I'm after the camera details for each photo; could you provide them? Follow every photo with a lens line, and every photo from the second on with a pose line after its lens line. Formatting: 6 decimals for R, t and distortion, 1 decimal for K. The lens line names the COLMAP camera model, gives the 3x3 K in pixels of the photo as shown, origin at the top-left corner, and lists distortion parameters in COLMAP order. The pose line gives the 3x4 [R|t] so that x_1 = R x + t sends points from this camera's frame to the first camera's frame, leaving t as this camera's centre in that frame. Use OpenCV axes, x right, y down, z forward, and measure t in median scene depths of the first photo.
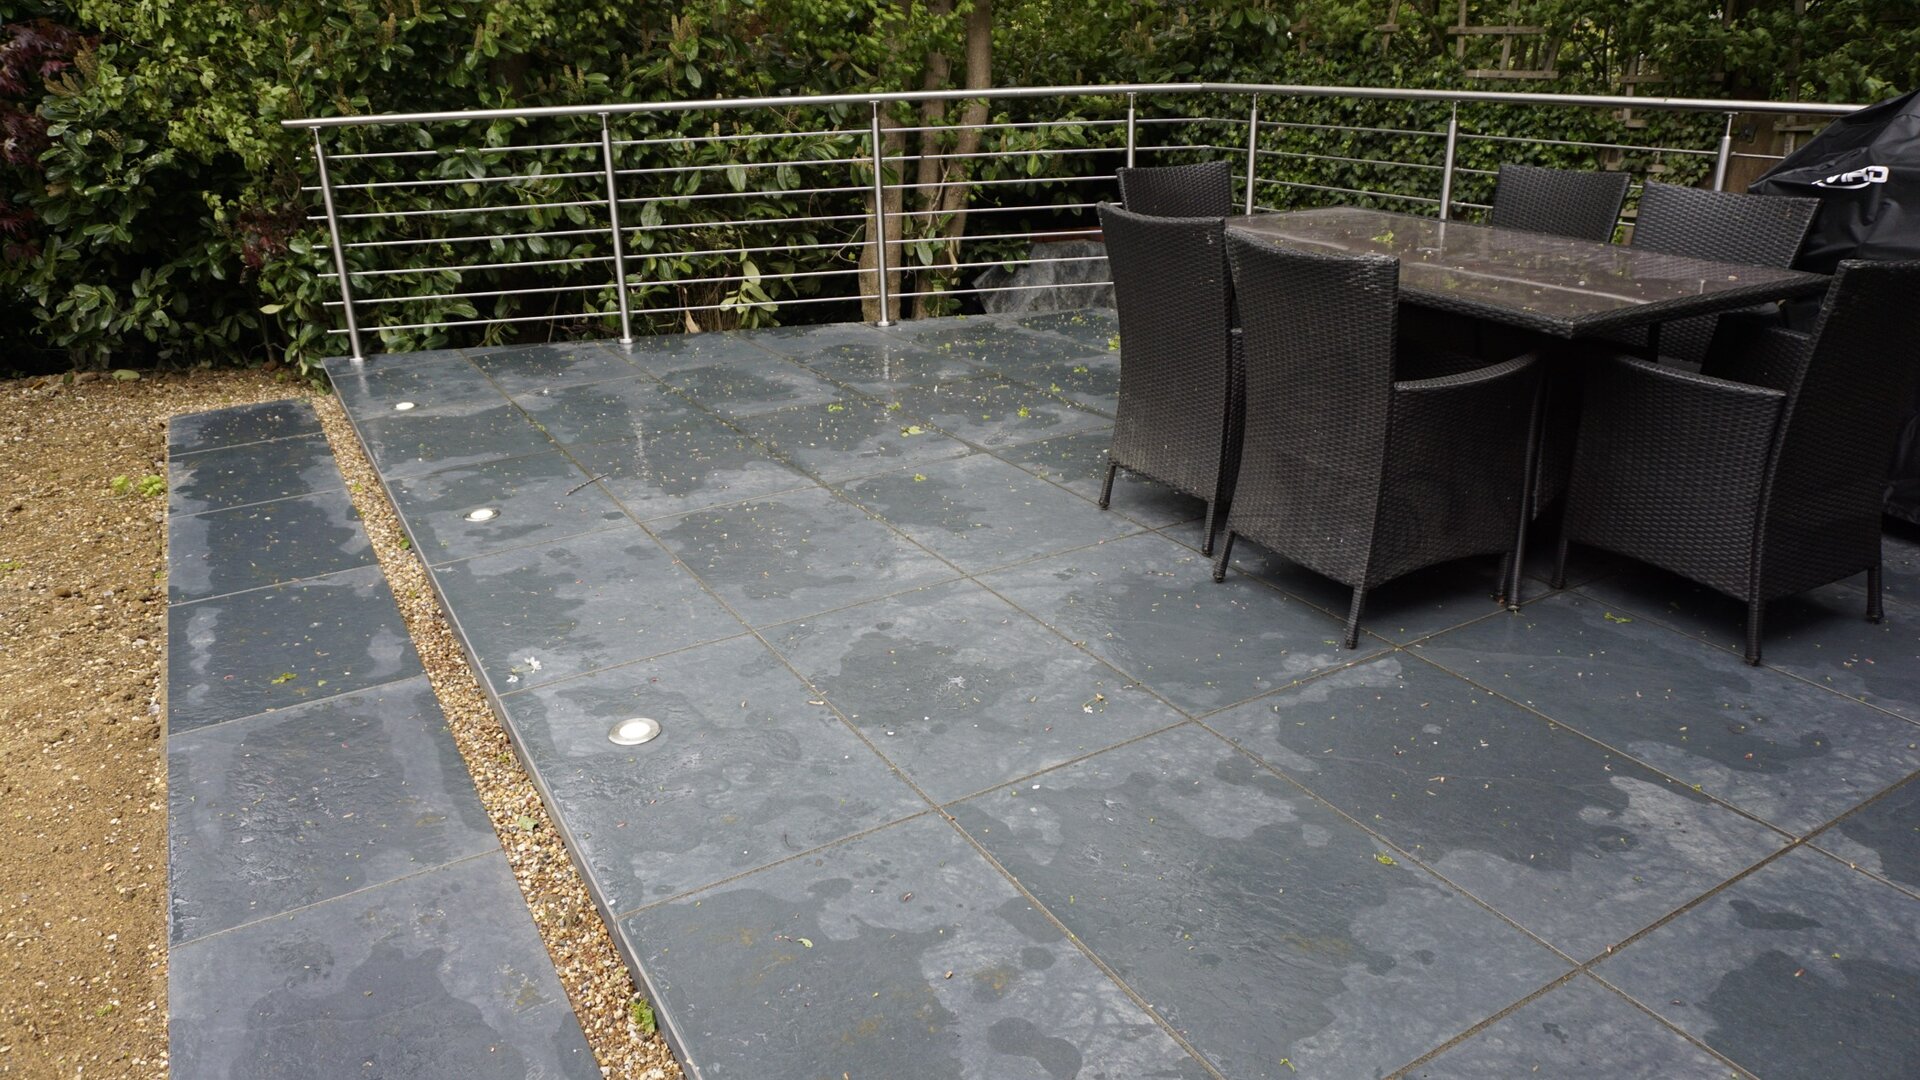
lens RADIAL K [[1288.7, 0, 964.1], [0, 1288.7, 535.6], [0, 0, 1]] dist [-0.065752, 0.045267]
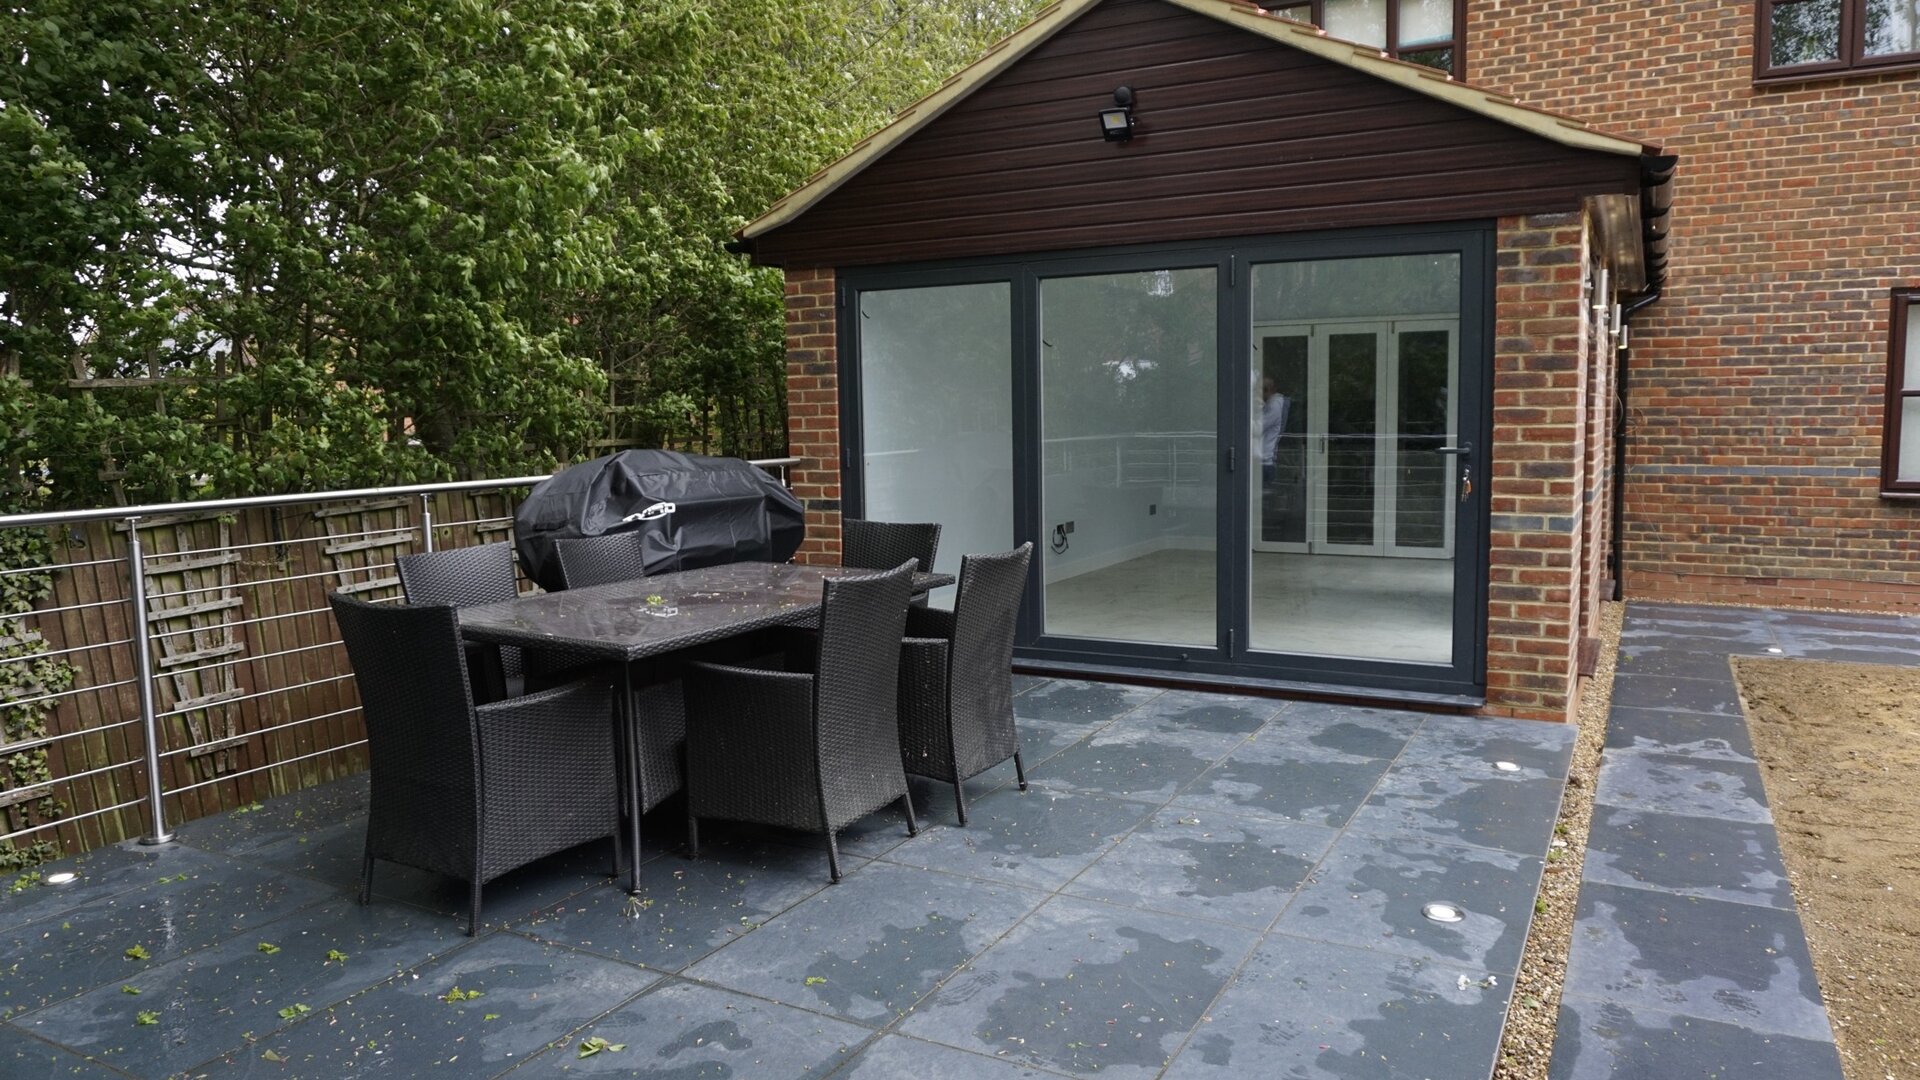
lens RADIAL K [[1287.4, 0, 961.2], [0, 1287.4, 535.1], [0, 0, 1]] dist [-0.057090, 0.047835]
pose [[-0.514046, -0.053865, 0.856070, -0.879967], [0.330822, 0.908362, 0.255804, -0.554934], [-0.791400, 0.414702, -0.449120, 1.457865]]
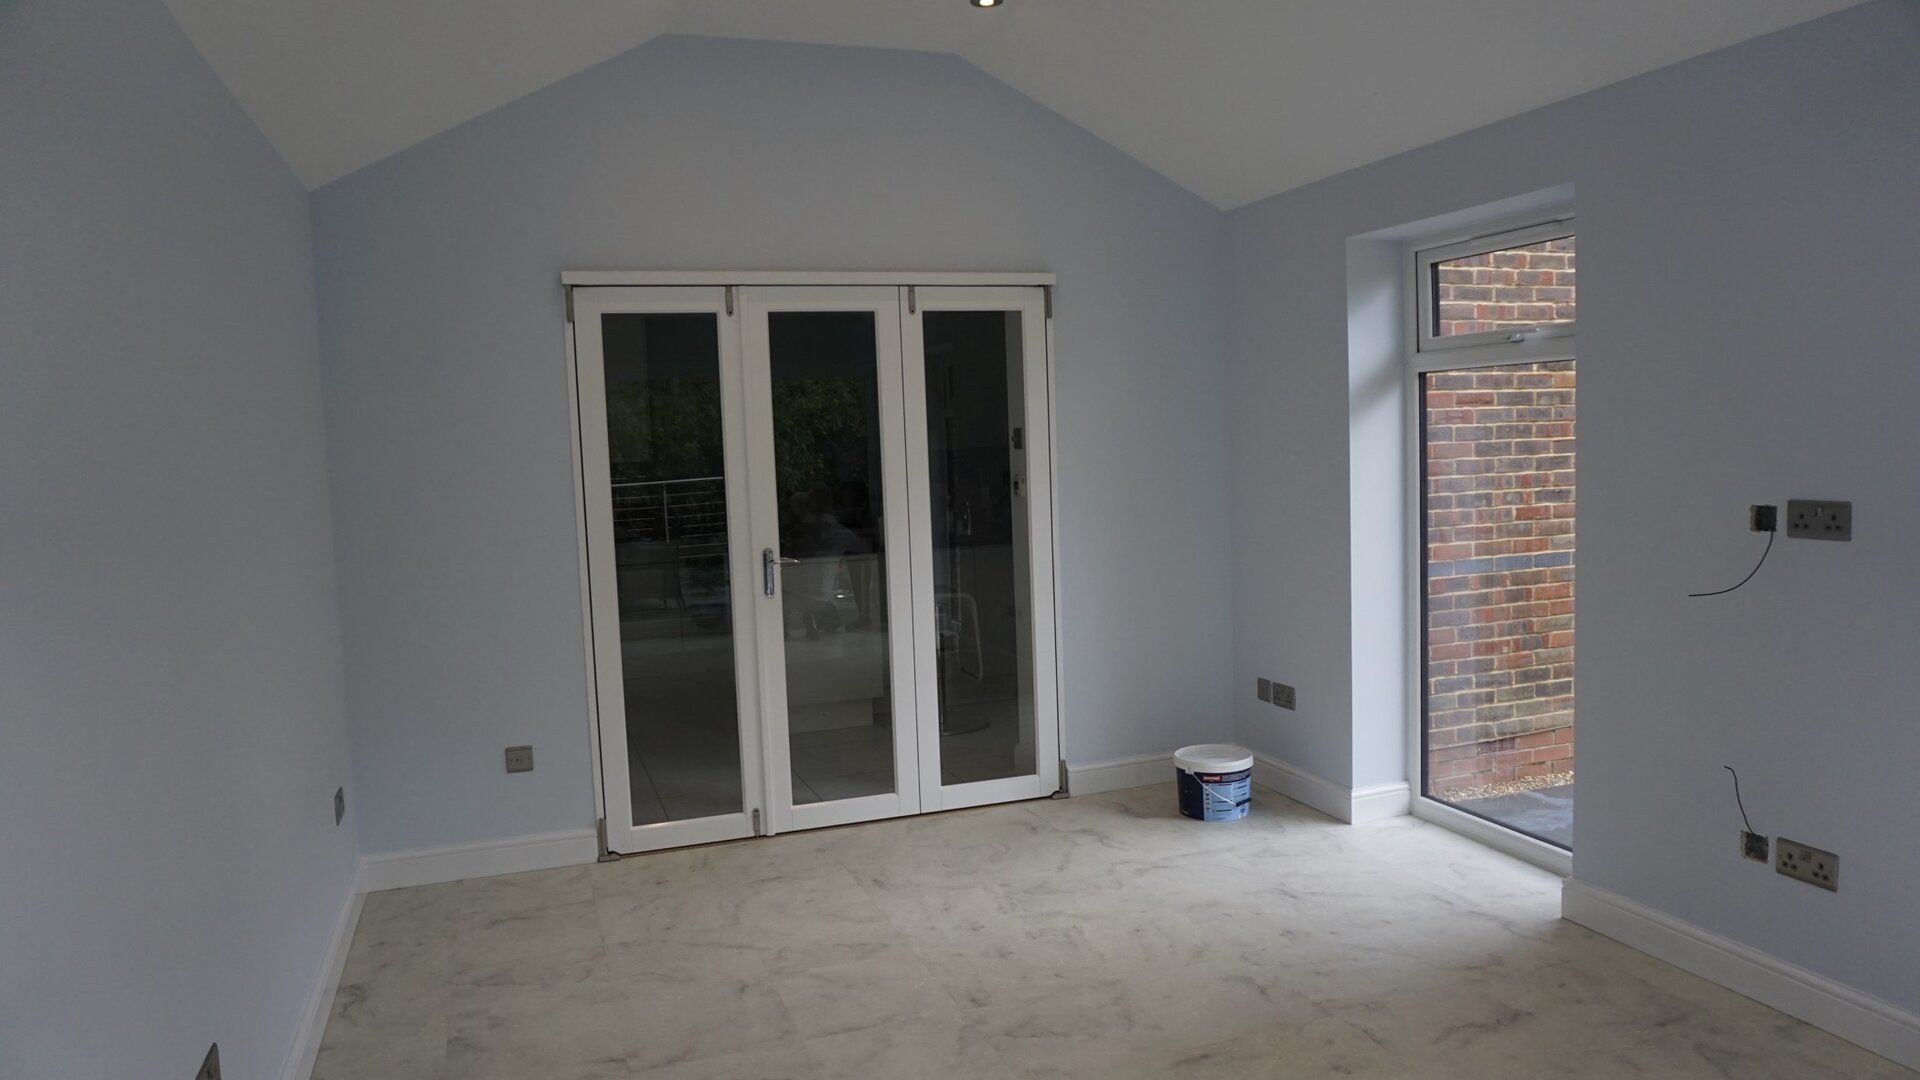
lens RADIAL K [[1287.4, 0, 961.2], [0, 1287.4, 535.1], [0, 0, 1]] dist [-0.057090, 0.047835]
pose [[-0.980859, 0.038361, 0.190903, 1.032738], [0.117762, 0.897649, 0.424686, -0.209133], [-0.155072, 0.439039, -0.884985, 0.299569]]
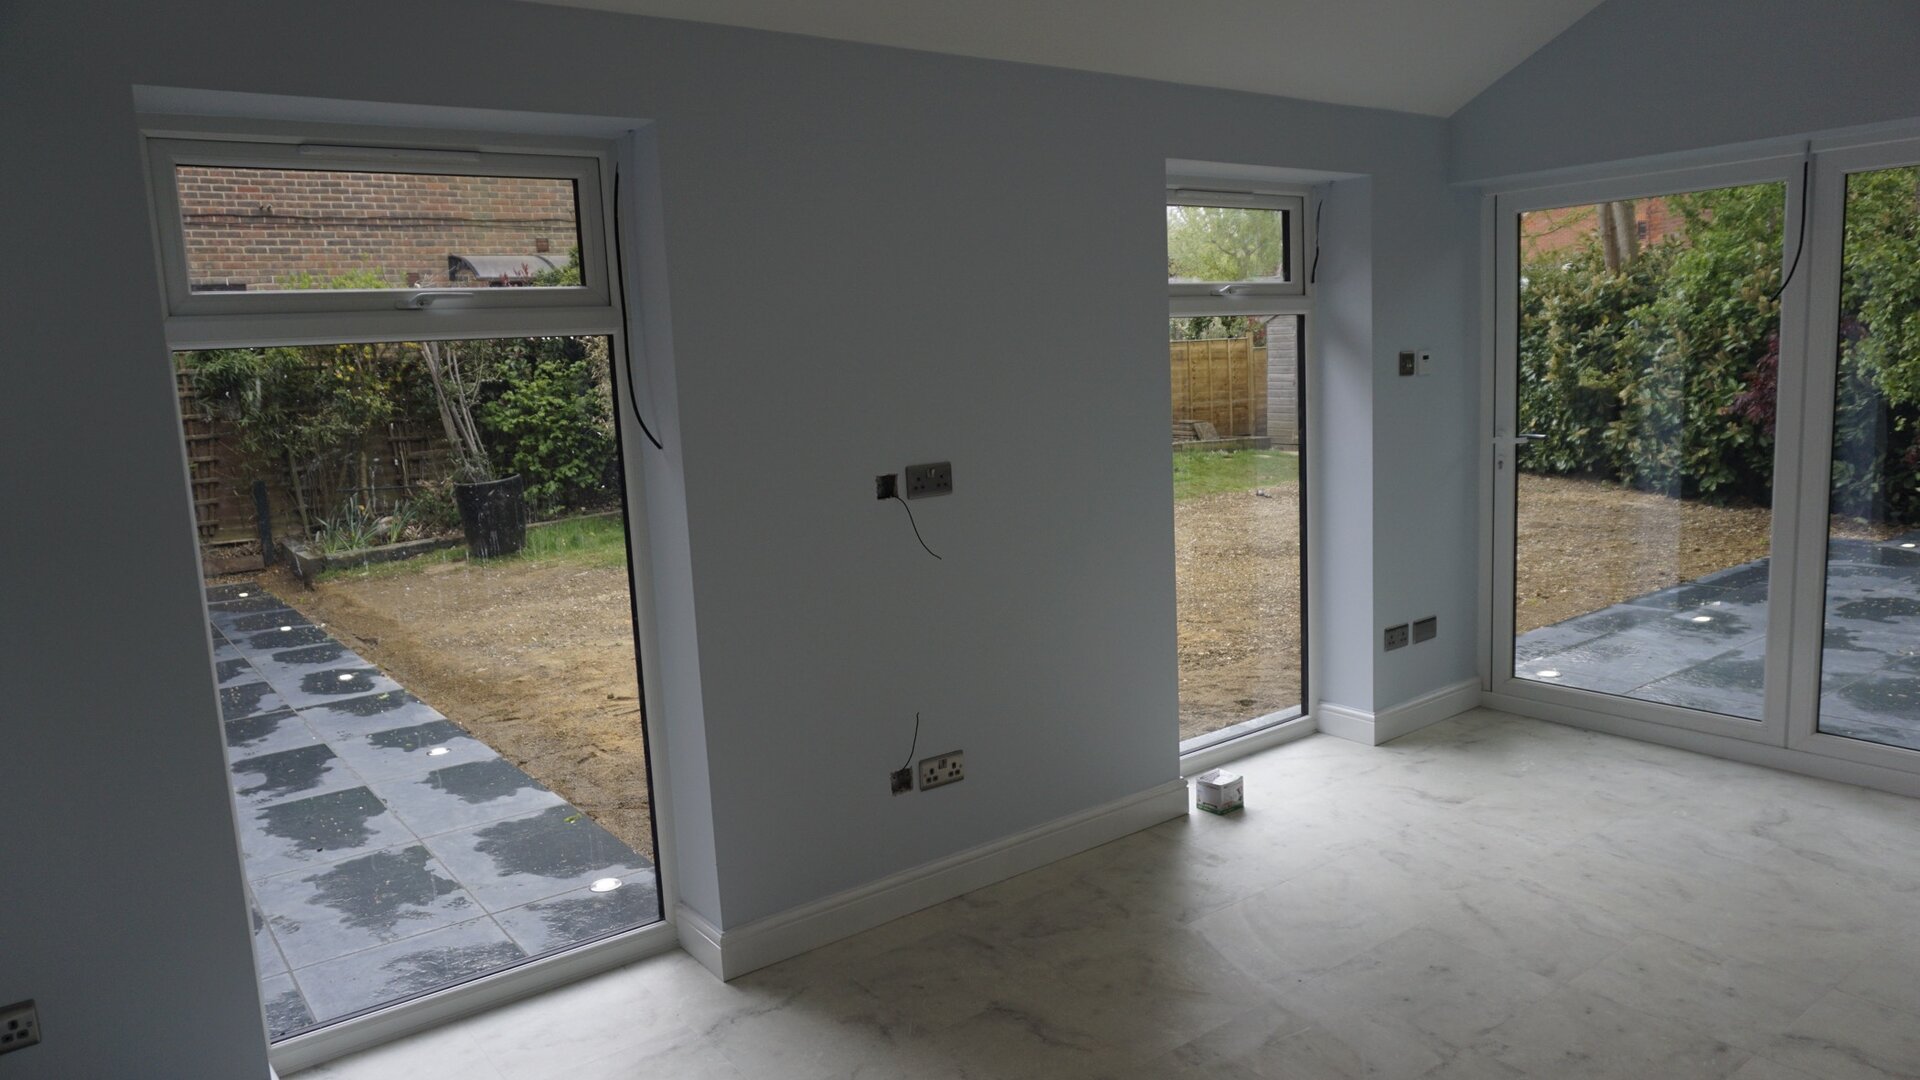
lens RADIAL K [[1287.4, 0, 961.2], [0, 1287.4, 535.1], [0, 0, 1]] dist [-0.057090, 0.047835]
pose [[0.115340, 0.158177, -0.980651, 1.650676], [-0.314135, 0.942381, 0.115057, 0.133064], [0.942346, 0.294786, 0.158383, -0.690995]]
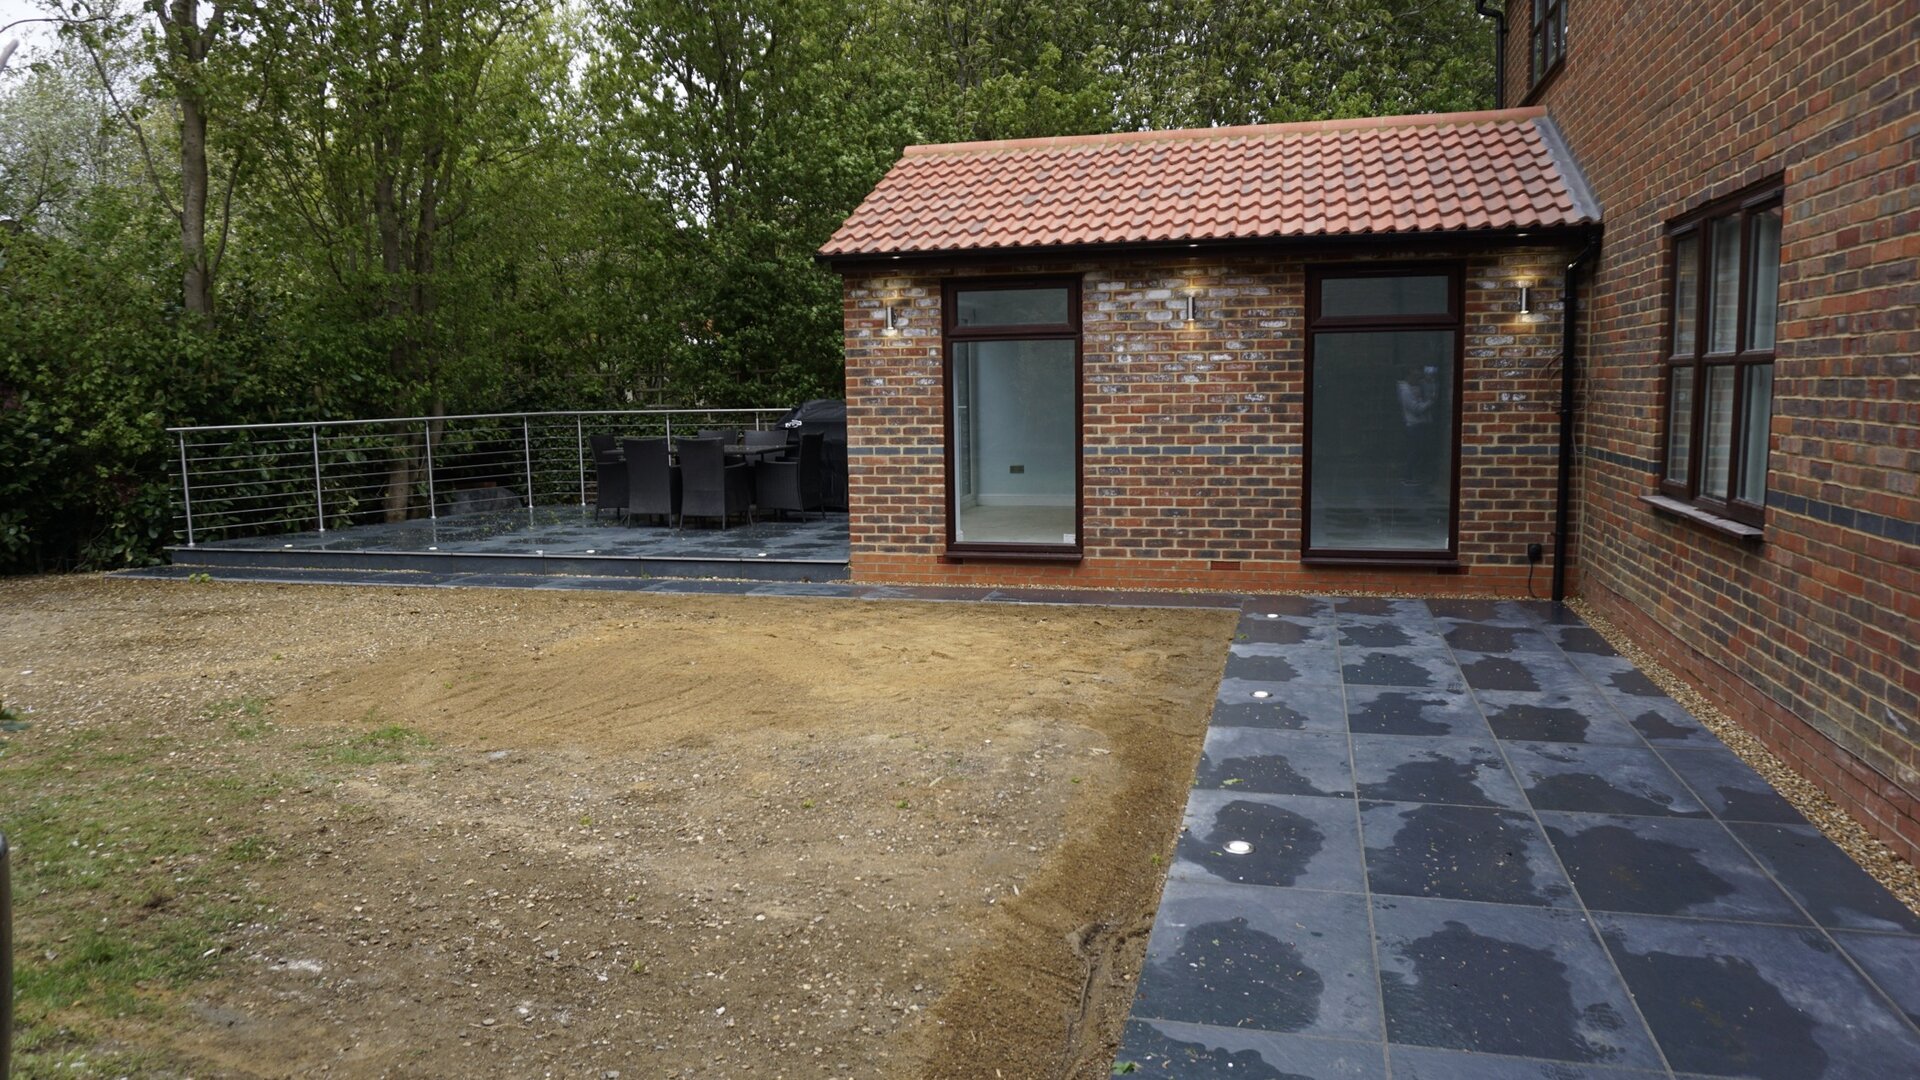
lens RADIAL K [[1287.4, 0, 961.2], [0, 1287.4, 535.1], [0, 0, 1]] dist [-0.057090, 0.047835]
pose [[0.708191, -0.072382, 0.702301, -1.816433], [0.254290, 0.954120, -0.158088, 0.840976], [-0.658637, 0.290545, 0.694105, -2.105312]]
